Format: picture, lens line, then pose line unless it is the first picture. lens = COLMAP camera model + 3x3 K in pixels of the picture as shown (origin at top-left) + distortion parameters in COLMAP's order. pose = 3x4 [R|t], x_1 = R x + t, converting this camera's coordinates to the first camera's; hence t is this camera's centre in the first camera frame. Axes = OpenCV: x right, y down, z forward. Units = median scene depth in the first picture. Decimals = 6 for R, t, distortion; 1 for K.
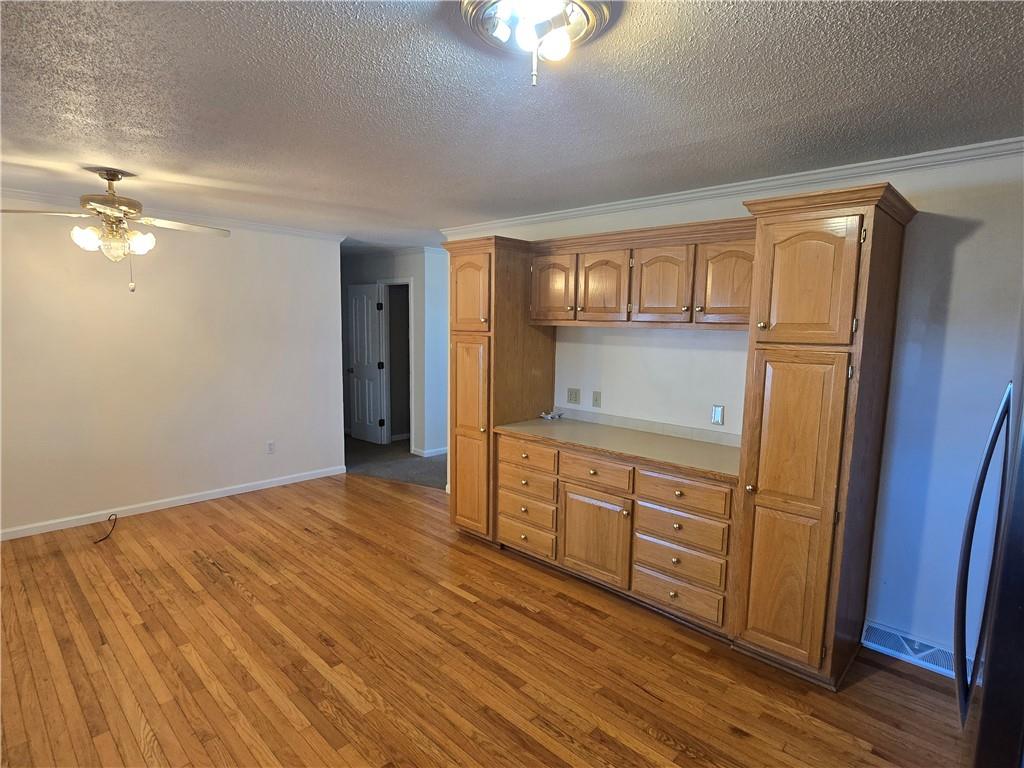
lens RADIAL K [[548.7, 0, 518.8], [0, 548.7, 390.6], [0, 0, 1]] dist [-0.005484, 0.000580]
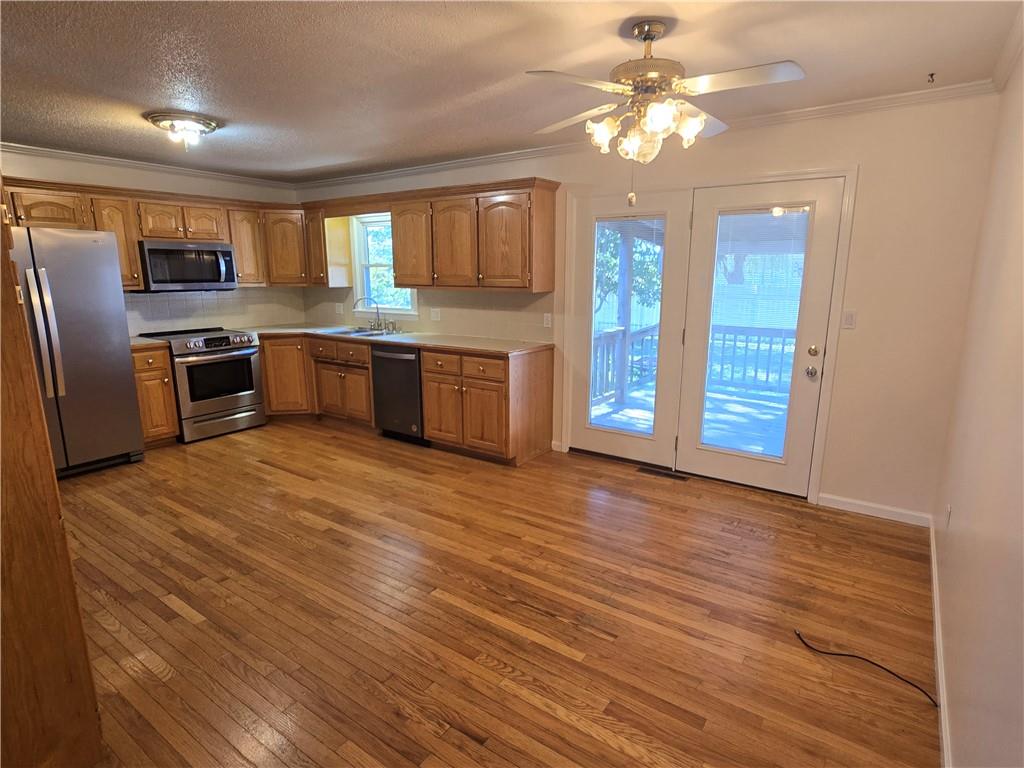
lens RADIAL K [[552.5, 0, 520.9], [0, 552.5, 386.4], [0, 0, 1]] dist [-0.002560, -0.001626]
pose [[-0.988066, 0.009732, -0.153724, -0.436760], [-0.040481, 0.946514, 0.320114, -0.173959], [0.148617, 0.322517, -0.934824, 1.608524]]
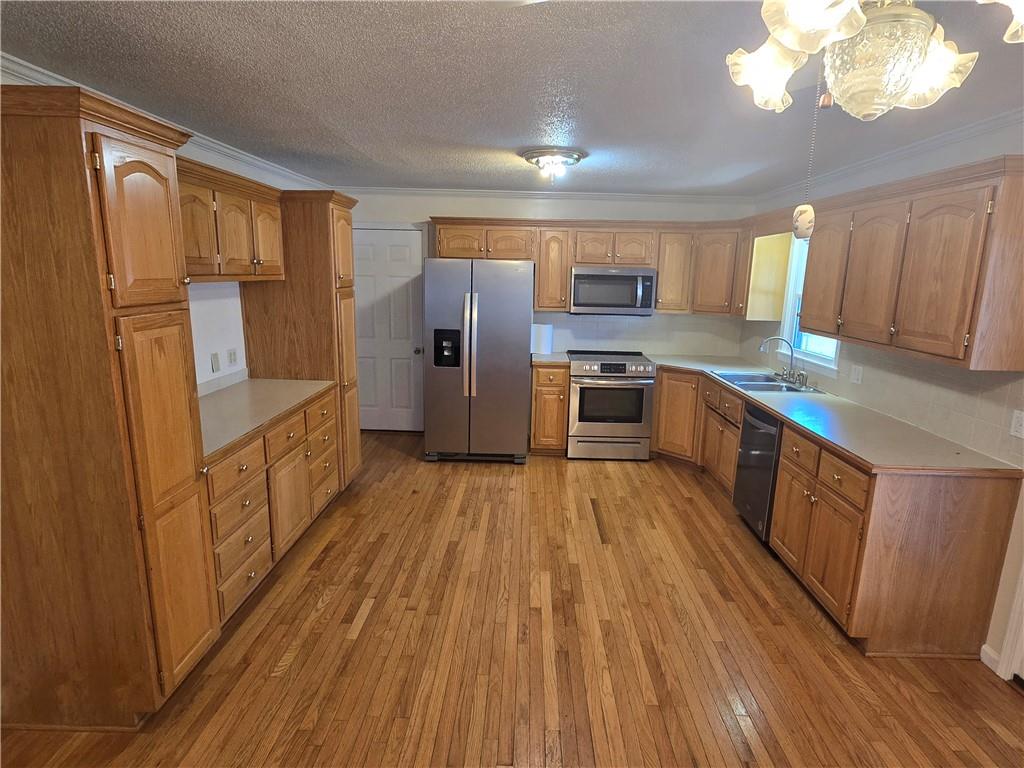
lens RADIAL K [[570.9, 0, 518.5], [0, 570.9, 391.6], [0, 0, 1]] dist [-0.003656, -0.001181]
pose [[-0.673514, -0.185781, 0.715447, -0.783978], [0.056656, 0.952078, 0.300563, -0.190605], [-0.737000, 0.242968, -0.630712, 1.230626]]
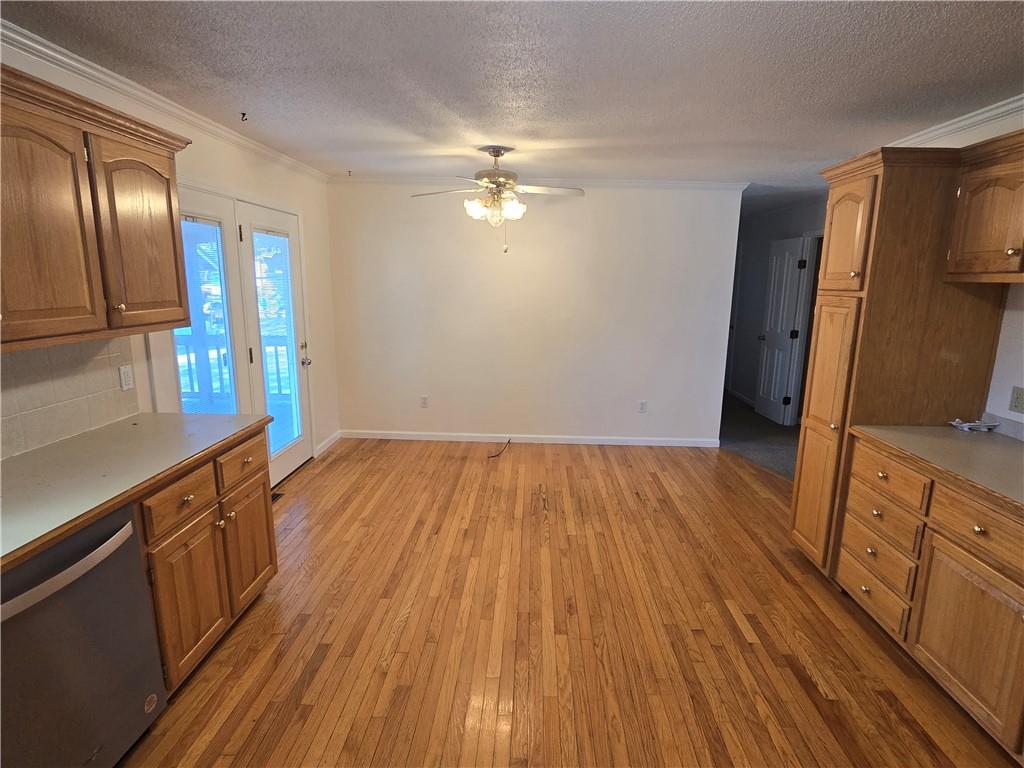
lens RADIAL K [[548.7, 0, 518.8], [0, 548.7, 390.6], [0, 0, 1]] dist [-0.005484, 0.000580]
pose [[0.668924, 0.140255, -0.729979, 0.196854], [-0.095265, 0.990115, 0.102939, -0.012248], [0.737201, 0.000683, 0.675673, 0.220495]]
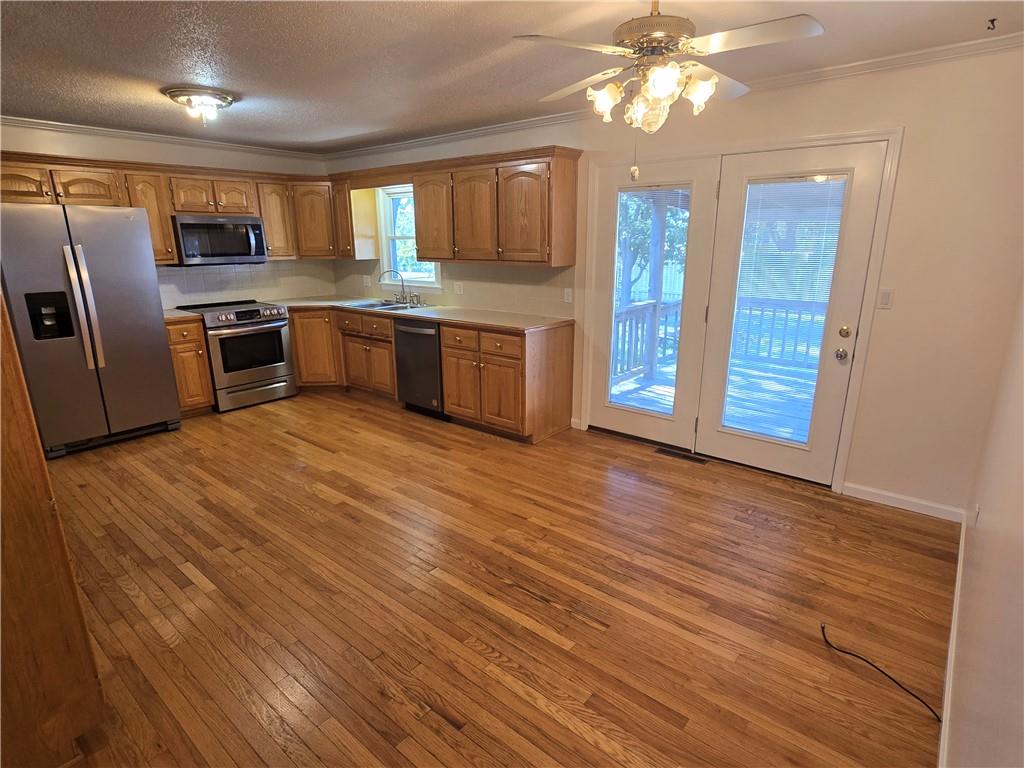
lens RADIAL K [[548.7, 0, 518.8], [0, 548.7, 390.6], [0, 0, 1]] dist [-0.005484, 0.000580]
pose [[-0.997491, 0.002798, -0.070739, -0.497851], [-0.024764, 0.922300, 0.385681, -0.188364], [0.066322, 0.386465, -0.919916, 1.585760]]
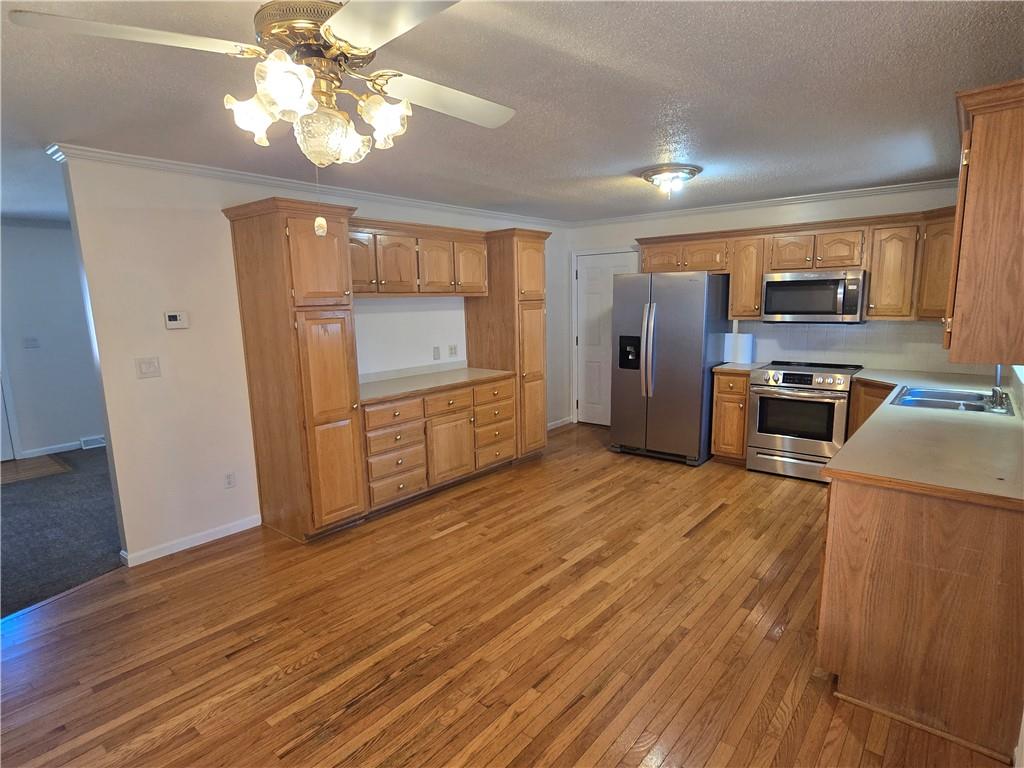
lens RADIAL K [[548.7, 0, 518.8], [0, 548.7, 390.6], [0, 0, 1]] dist [-0.005484, 0.000580]
pose [[-0.069773, -0.182193, 0.980784, -1.144632], [0.142724, 0.971242, 0.190574, -0.111284], [-0.987300, 0.153278, -0.041763, 0.825684]]
